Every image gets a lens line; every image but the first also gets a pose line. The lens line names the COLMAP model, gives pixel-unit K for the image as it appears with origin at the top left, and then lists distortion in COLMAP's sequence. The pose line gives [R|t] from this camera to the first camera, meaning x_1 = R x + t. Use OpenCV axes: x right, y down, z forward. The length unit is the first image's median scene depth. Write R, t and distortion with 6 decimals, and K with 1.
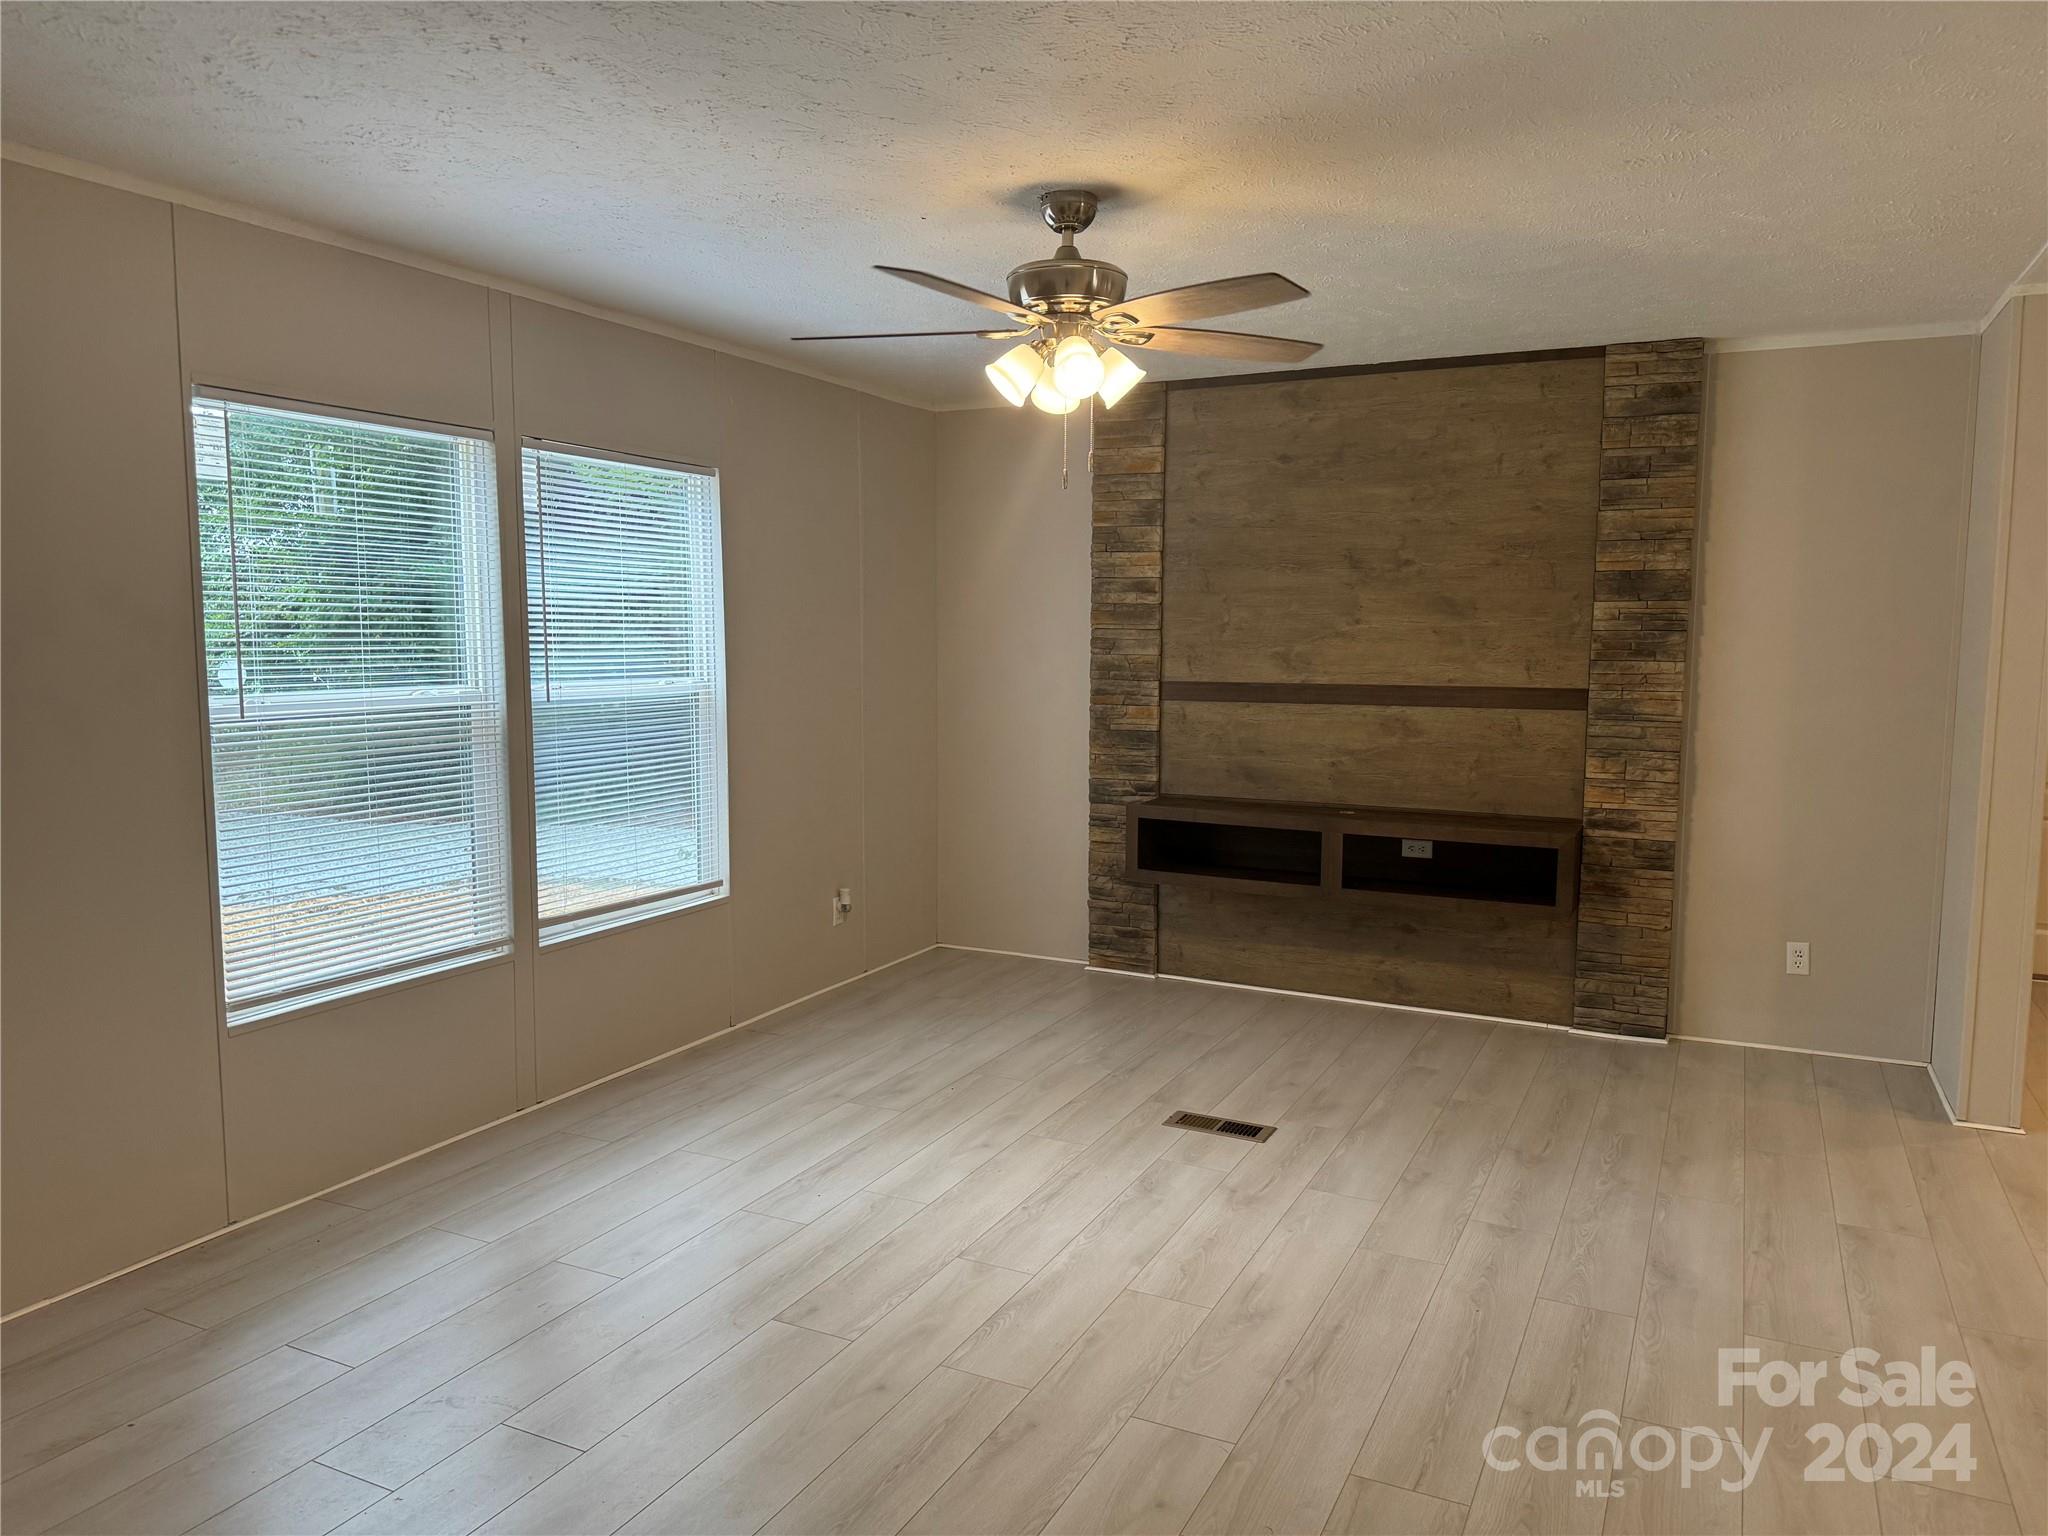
lens RADIAL K [[1443.6, 0, 1027.2], [0, 1443.6, 770.0], [0, 0, 1]] dist [0.074716, -0.113131]
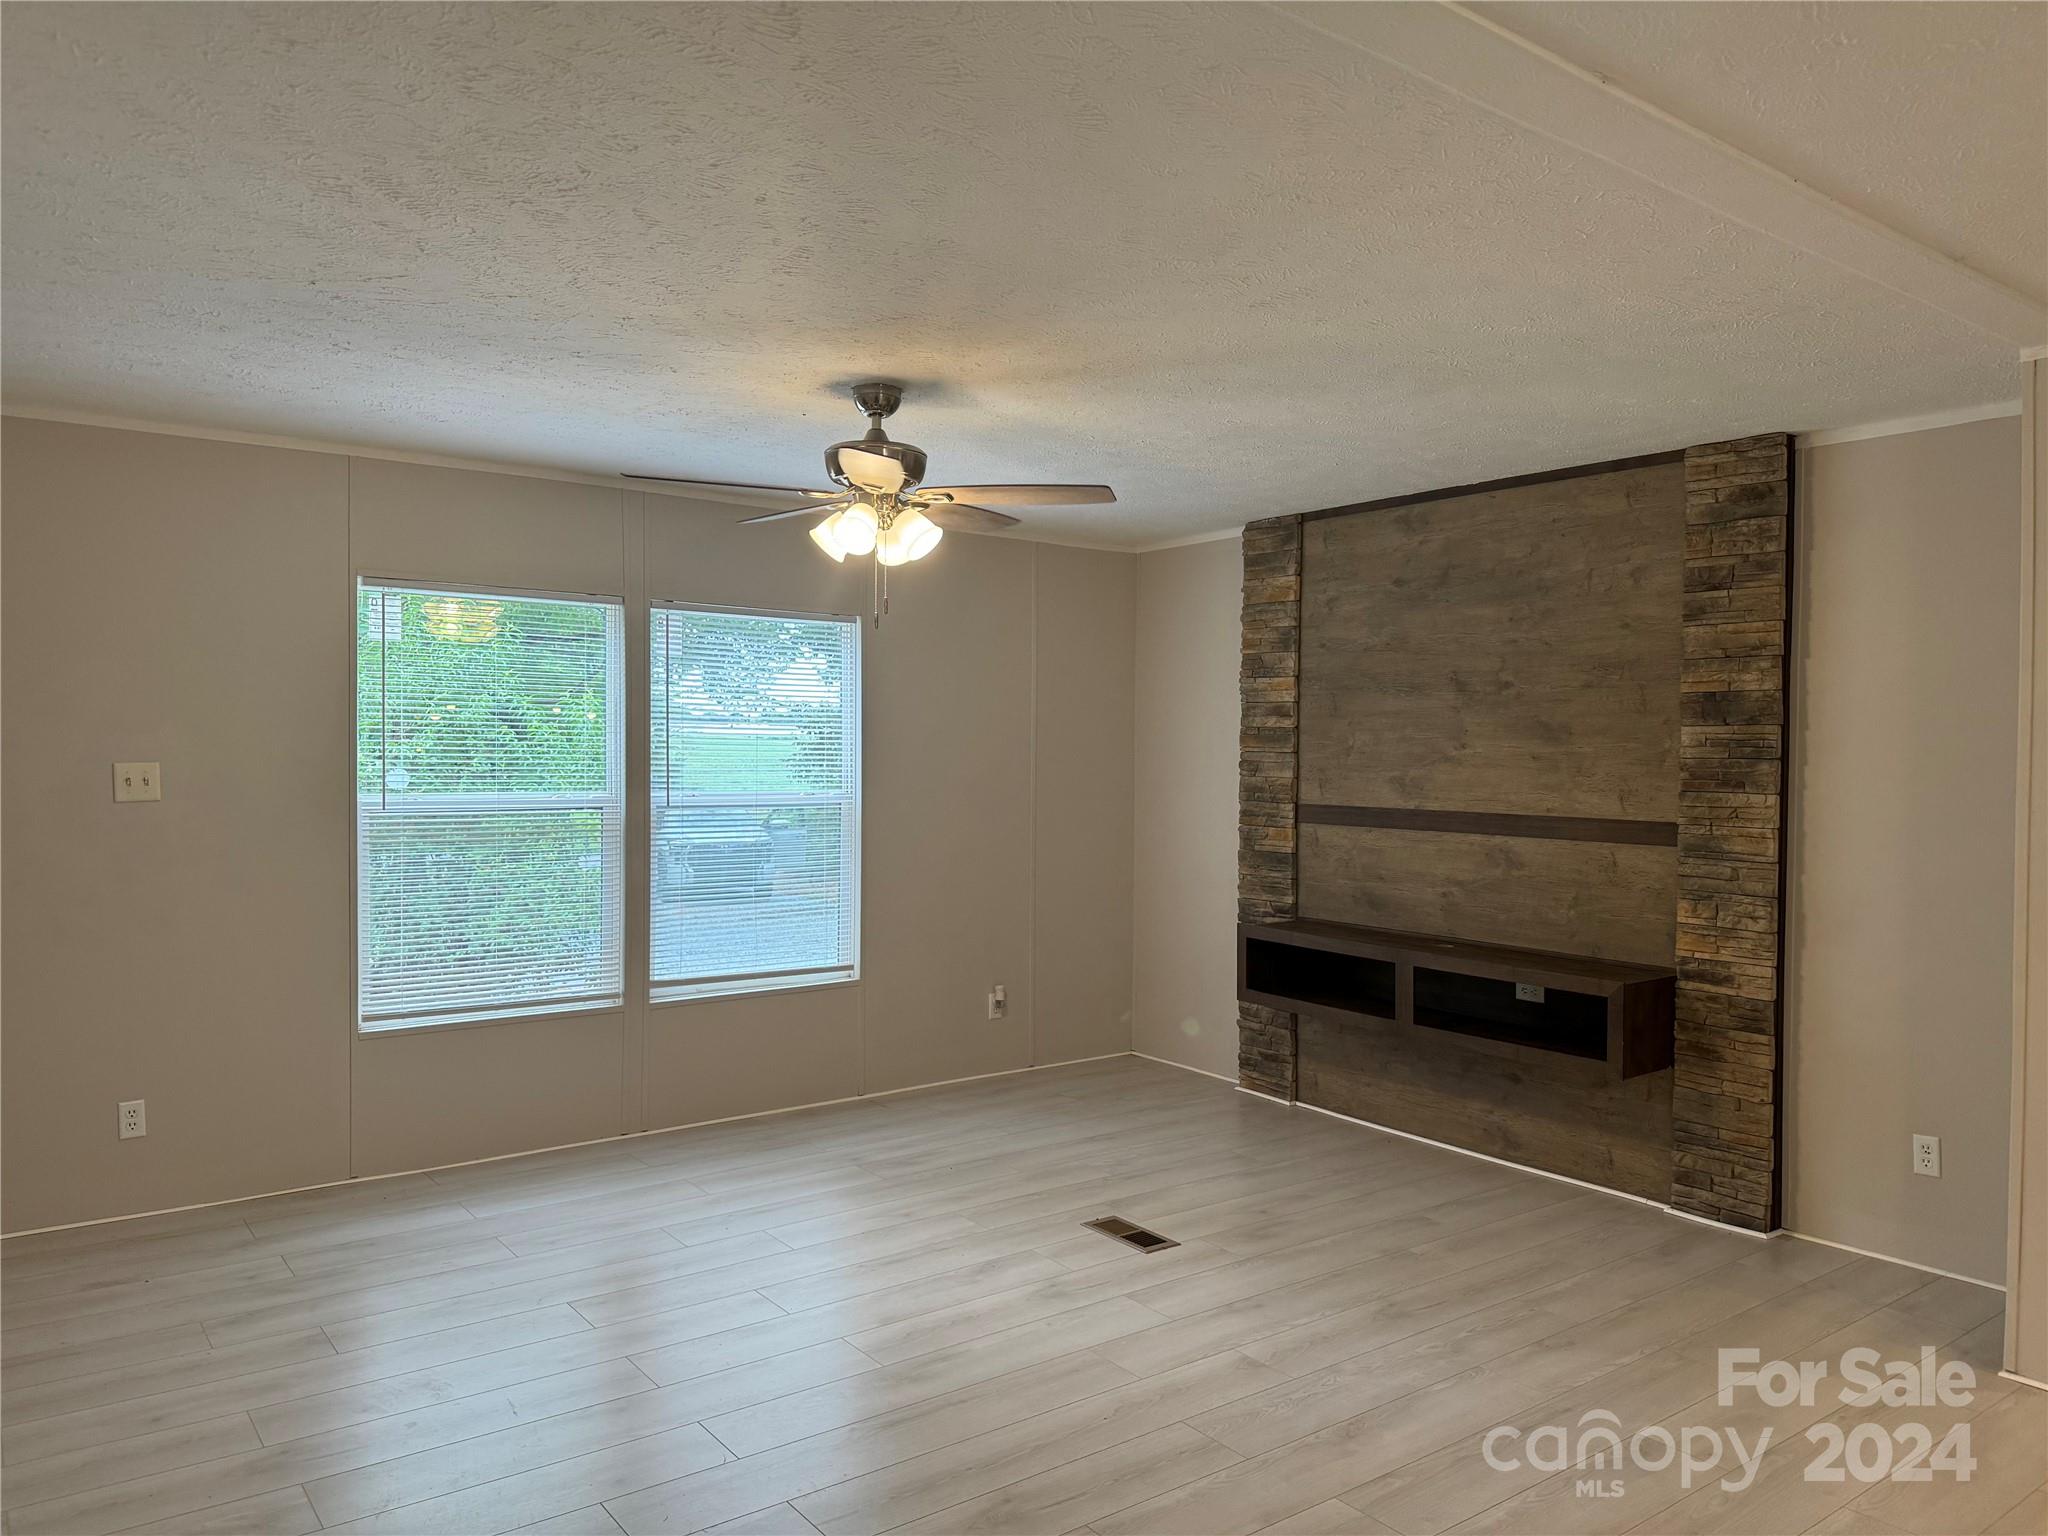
lens RADIAL K [[1443.6, 0, 1016.5], [0, 1443.6, 764.2], [0, 0, 1]] dist [0.074716, -0.113131]
pose [[0.894298, 0.010718, -0.447343, 0.428365], [-0.050952, 0.995650, -0.078006, -0.000630], [0.444561, 0.092554, 0.890954, 0.014656]]
